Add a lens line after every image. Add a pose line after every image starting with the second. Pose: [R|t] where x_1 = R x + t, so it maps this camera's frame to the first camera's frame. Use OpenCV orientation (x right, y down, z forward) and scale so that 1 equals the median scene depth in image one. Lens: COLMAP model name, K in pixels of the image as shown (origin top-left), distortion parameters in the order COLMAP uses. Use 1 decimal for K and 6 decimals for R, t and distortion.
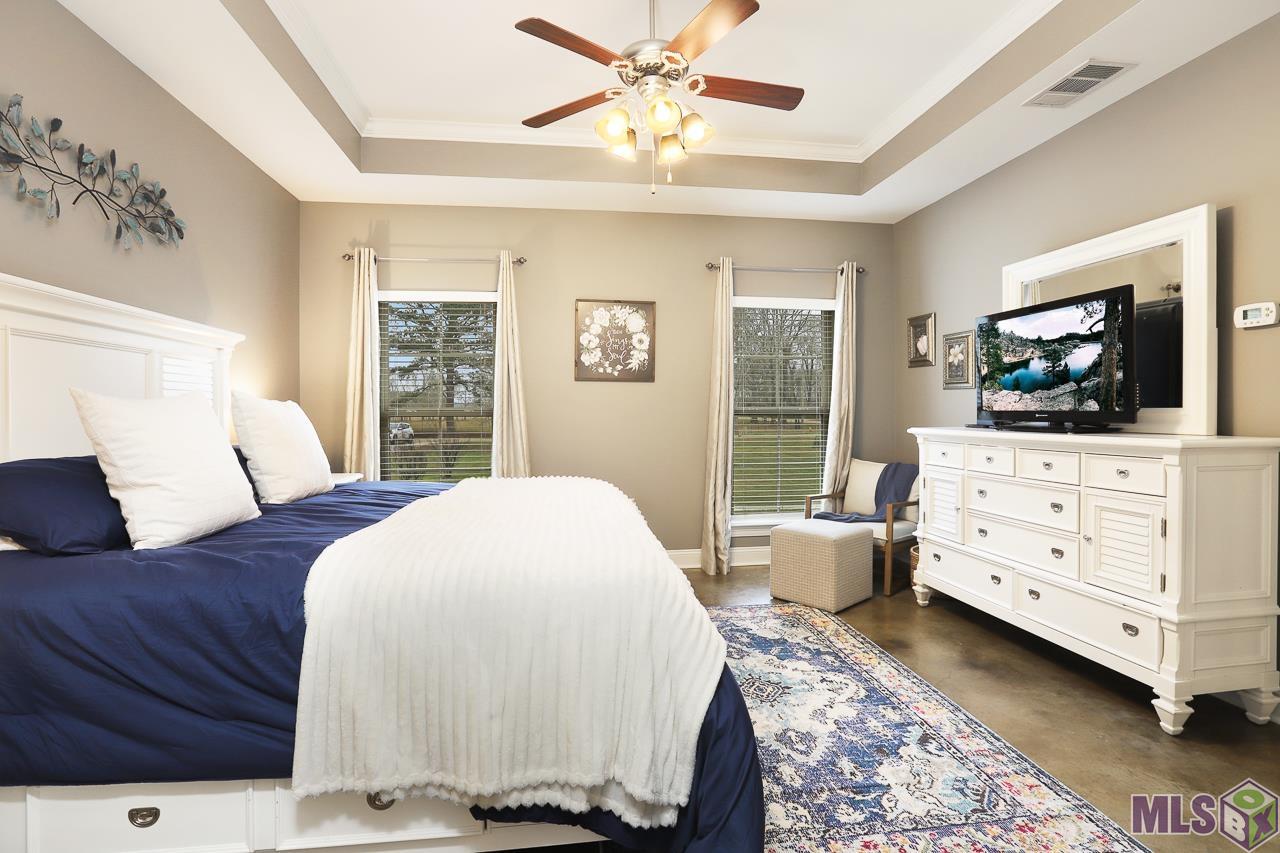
lens RADIAL K [[607.2, 0, 642.5], [0, 607.2, 415.7], [0, 0, 1]] dist [-0.033877, 0.011012]
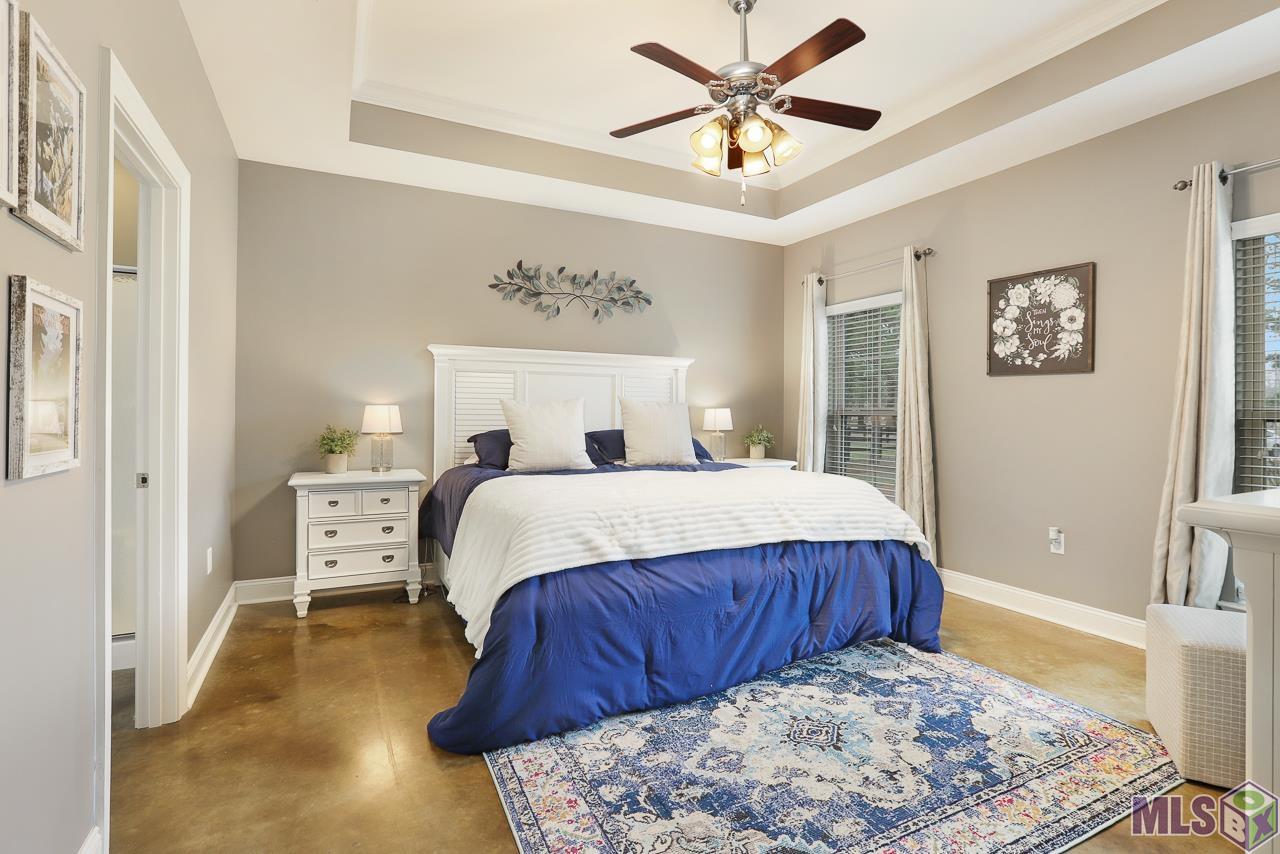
lens RADIAL K [[607.2, 0, 645.6], [0, 607.2, 417.1], [0, 0, 1]] dist [-0.033877, 0.011012]
pose [[0.329656, 0.022411, -0.943835, 0.789597], [-0.016027, 0.999707, 0.018140, -0.012140], [0.943965, 0.009147, 0.329919, 0.406372]]
